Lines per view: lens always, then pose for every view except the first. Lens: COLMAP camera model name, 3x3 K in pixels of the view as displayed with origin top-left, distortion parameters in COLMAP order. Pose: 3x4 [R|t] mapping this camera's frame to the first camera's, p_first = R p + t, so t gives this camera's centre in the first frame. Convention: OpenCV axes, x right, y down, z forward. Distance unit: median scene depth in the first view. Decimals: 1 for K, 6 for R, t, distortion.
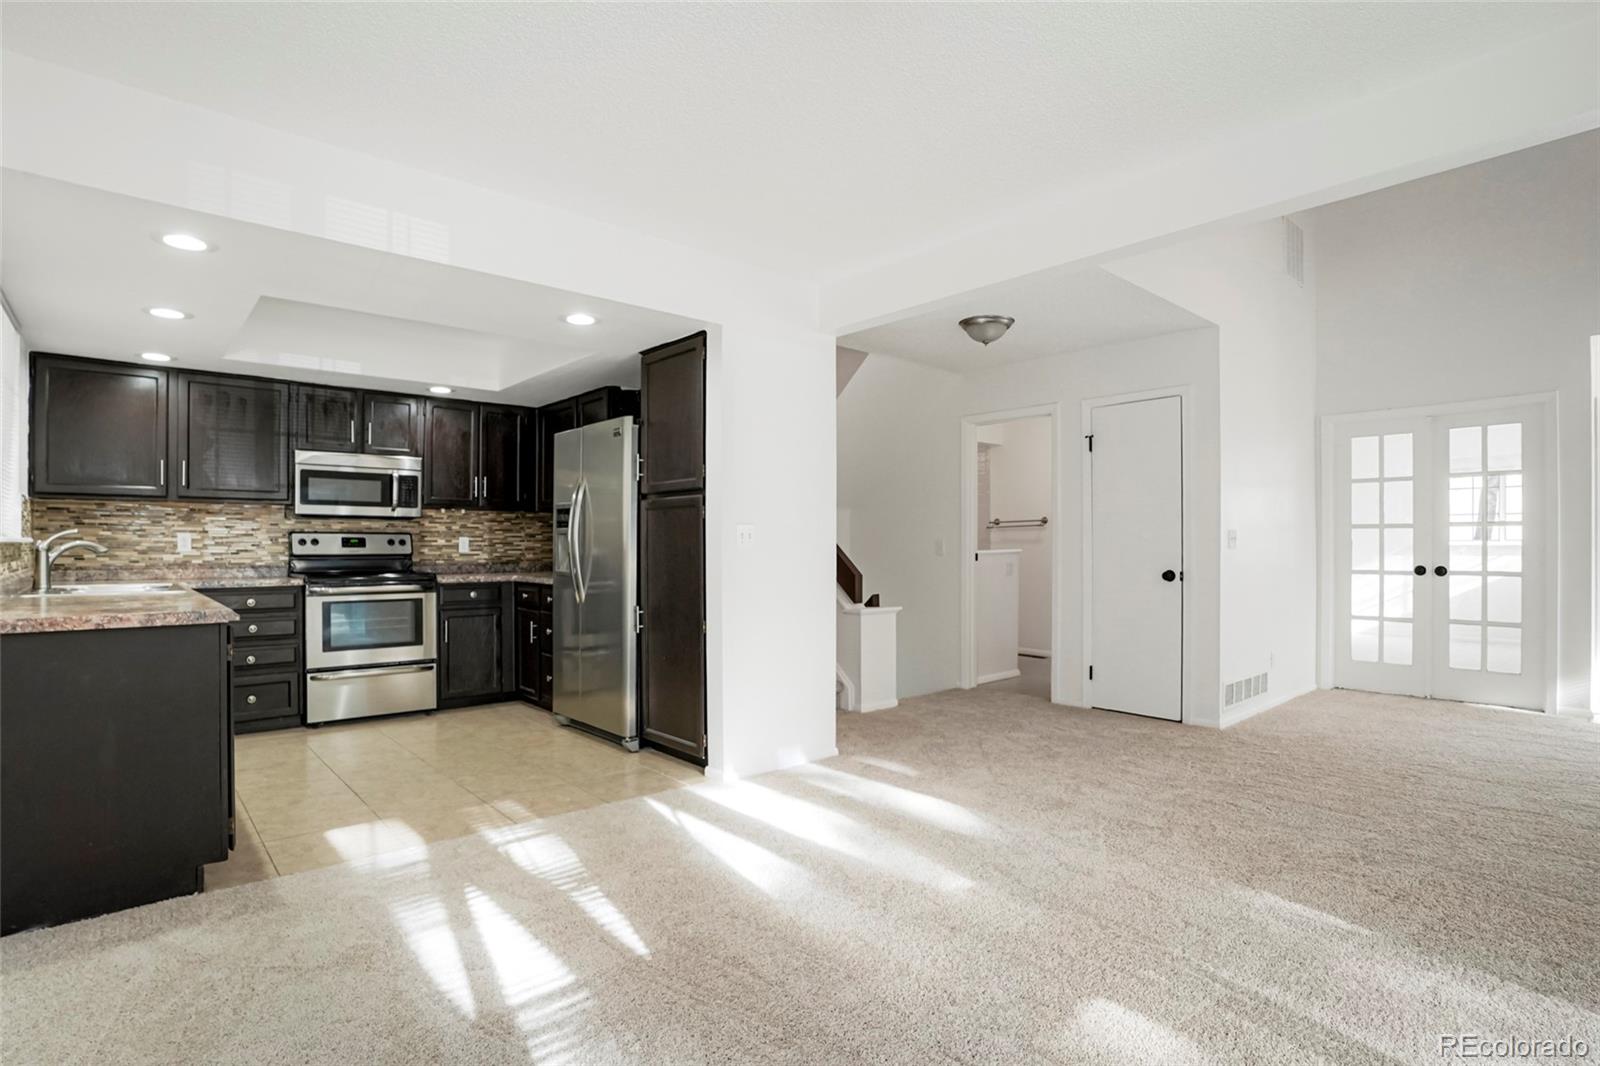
lens RADIAL K [[804.5, 0, 811.9], [0, 804.5, 538.5], [0, 0, 1]] dist [0.002574, 0.002546]
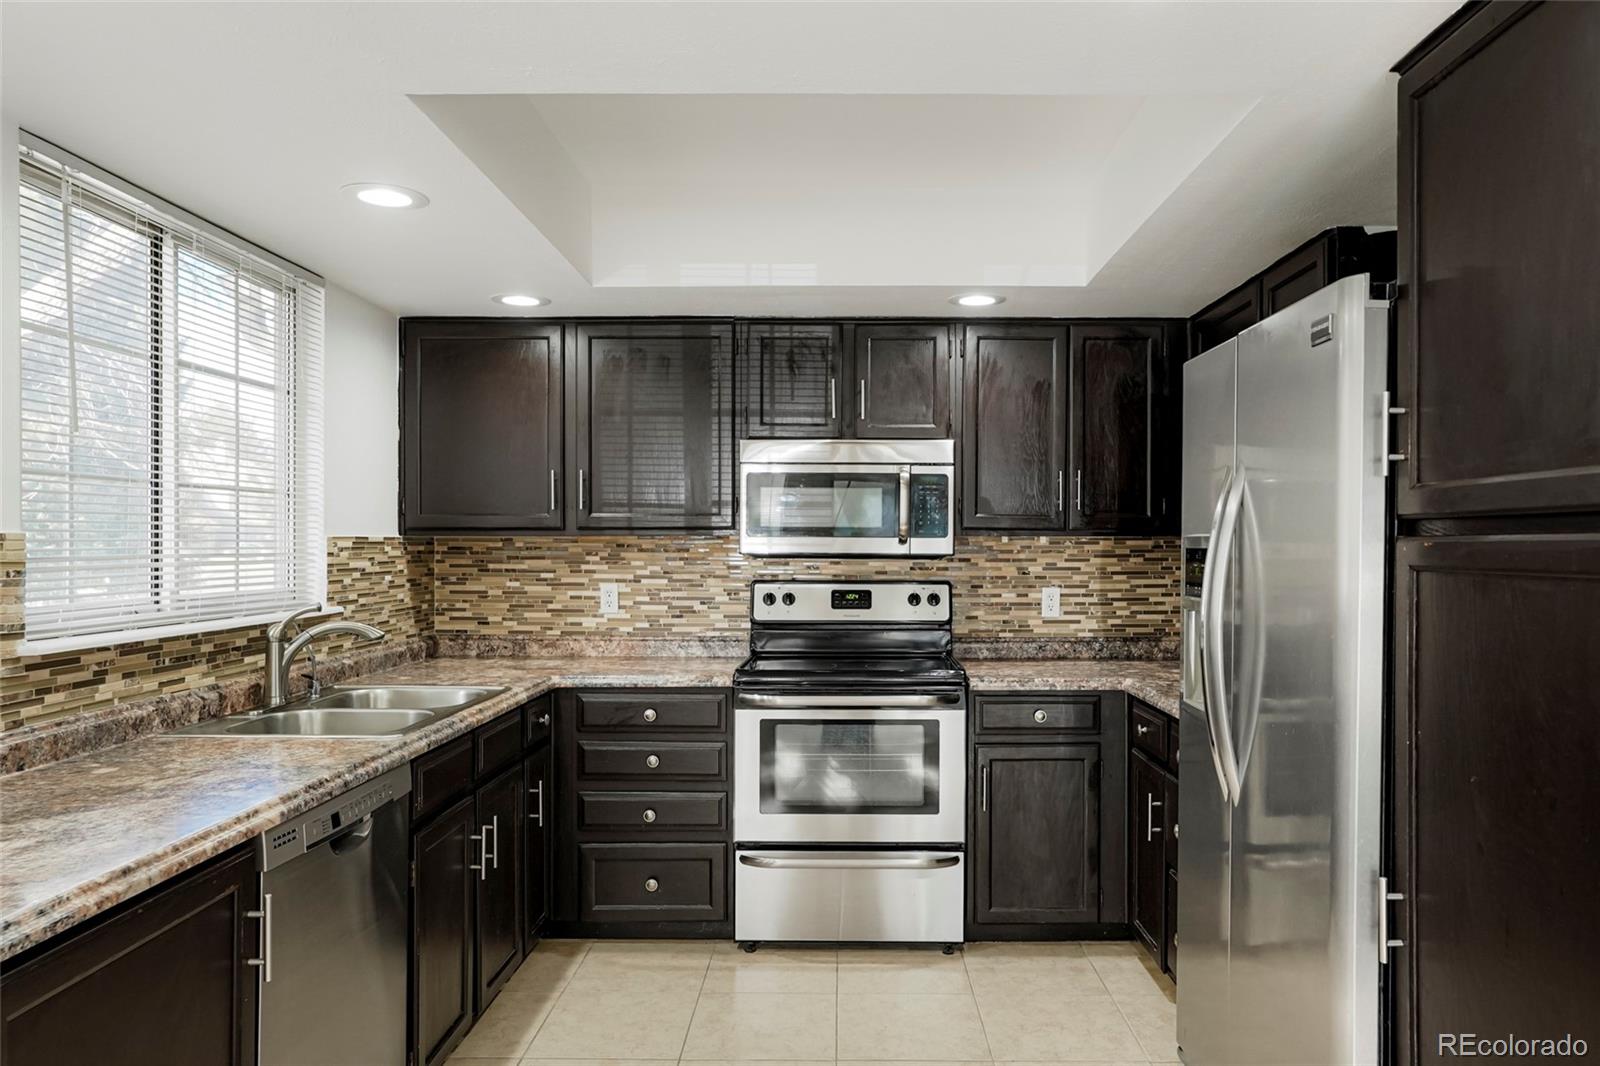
lens RADIAL K [[1119.7, 0, 809.0], [0, 1119.7, 543.5], [0, 0, 1]] dist [-0.022404, 0.004889]
pose [[0.734492, 0.004543, -0.678603, -0.070971], [-0.001054, 0.999984, 0.005555, -0.039190], [0.678617, -0.003365, 0.734485, 0.431946]]
